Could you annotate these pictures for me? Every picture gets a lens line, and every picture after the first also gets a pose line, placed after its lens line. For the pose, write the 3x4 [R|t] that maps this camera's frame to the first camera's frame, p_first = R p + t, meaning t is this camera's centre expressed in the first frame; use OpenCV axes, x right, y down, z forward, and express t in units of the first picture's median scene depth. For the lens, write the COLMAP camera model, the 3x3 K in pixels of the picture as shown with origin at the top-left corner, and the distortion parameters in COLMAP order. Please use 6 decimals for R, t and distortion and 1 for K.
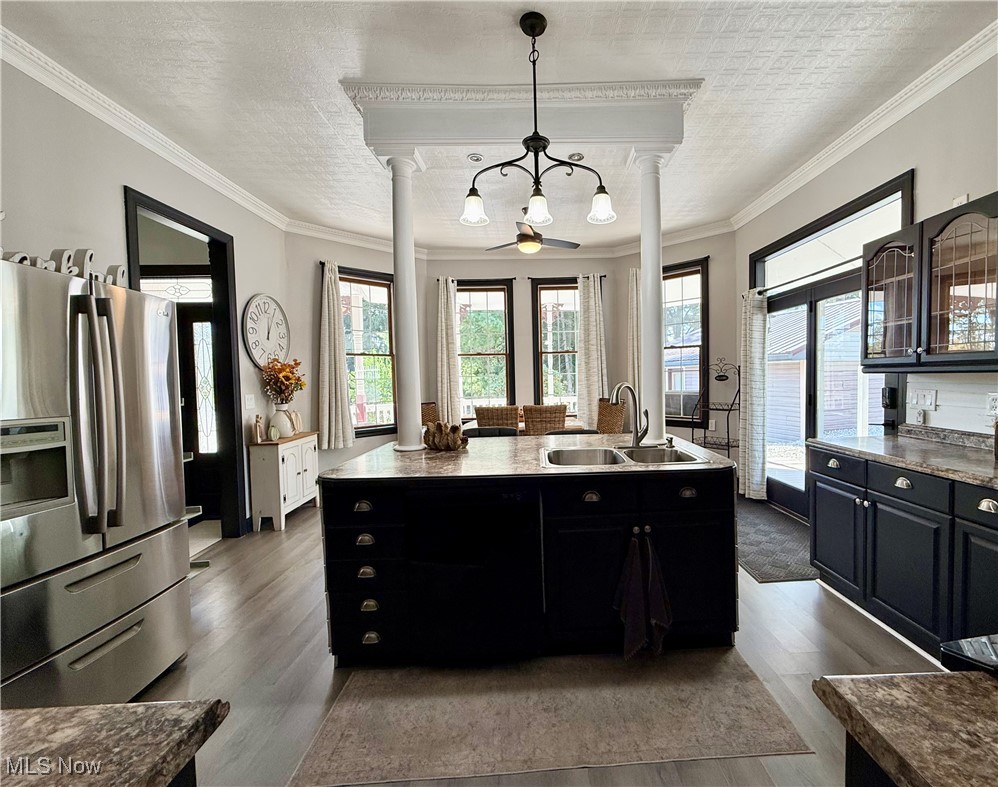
lens RADIAL K [[434.7, 0, 552.0], [0, 434.7, 393.6], [0, 0, 1]] dist [0.000845, -0.000039]
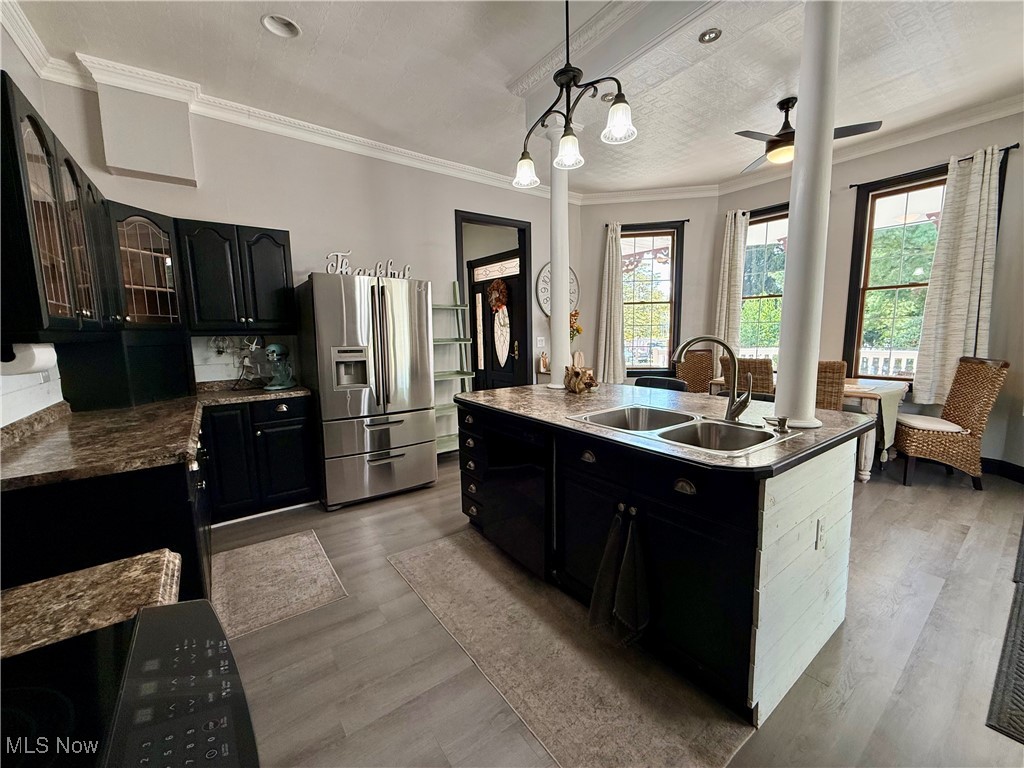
lens RADIAL K [[410.2, 0, 515.0], [0, 410.2, 386.6], [0, 0, 1]] dist [-0.000231, 0.000233]
pose [[0.556322, 0.125896, -0.821375, 0.425877], [-0.025618, 0.990585, 0.134481, -0.017463], [0.830572, -0.053773, 0.554309, 0.226929]]
